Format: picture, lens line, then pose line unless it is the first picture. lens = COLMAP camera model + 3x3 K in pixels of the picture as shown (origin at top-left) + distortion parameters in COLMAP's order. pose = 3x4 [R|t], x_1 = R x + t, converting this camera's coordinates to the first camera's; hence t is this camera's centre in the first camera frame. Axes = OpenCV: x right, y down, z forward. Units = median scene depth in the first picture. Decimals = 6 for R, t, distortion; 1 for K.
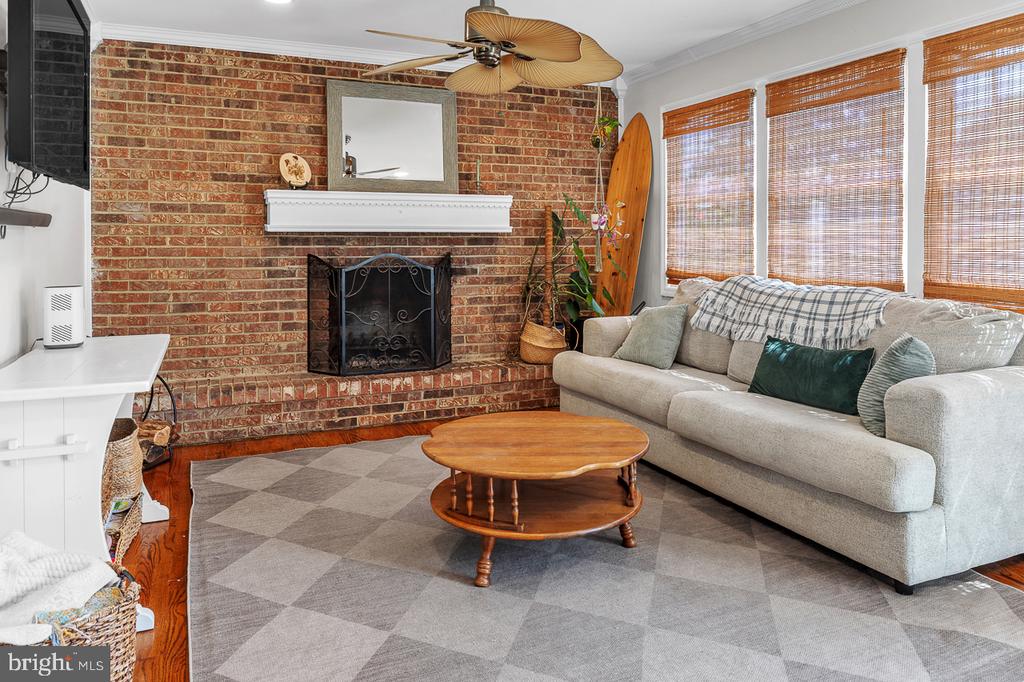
lens RADIAL K [[747.8, 0, 513.2], [0, 747.8, 247.1], [0, 0, 1]] dist [-0.002319, 0.002512]
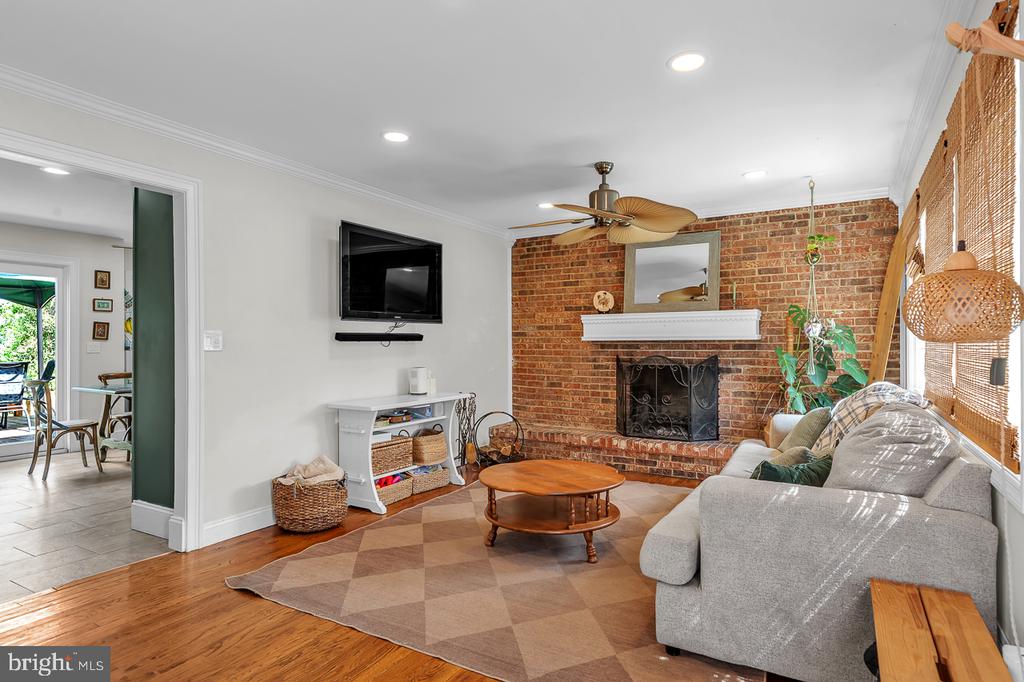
lens RADIAL K [[560.3, 0, 509.0], [0, 560.3, 348.3], [0, 0, 1]] dist [0.005470, -0.000055]
pose [[0.578183, 0.004023, -0.815897, 0.549476], [-0.005256, 0.999985, 0.001206, -0.004720], [0.815890, 0.003591, 0.578196, 0.154510]]
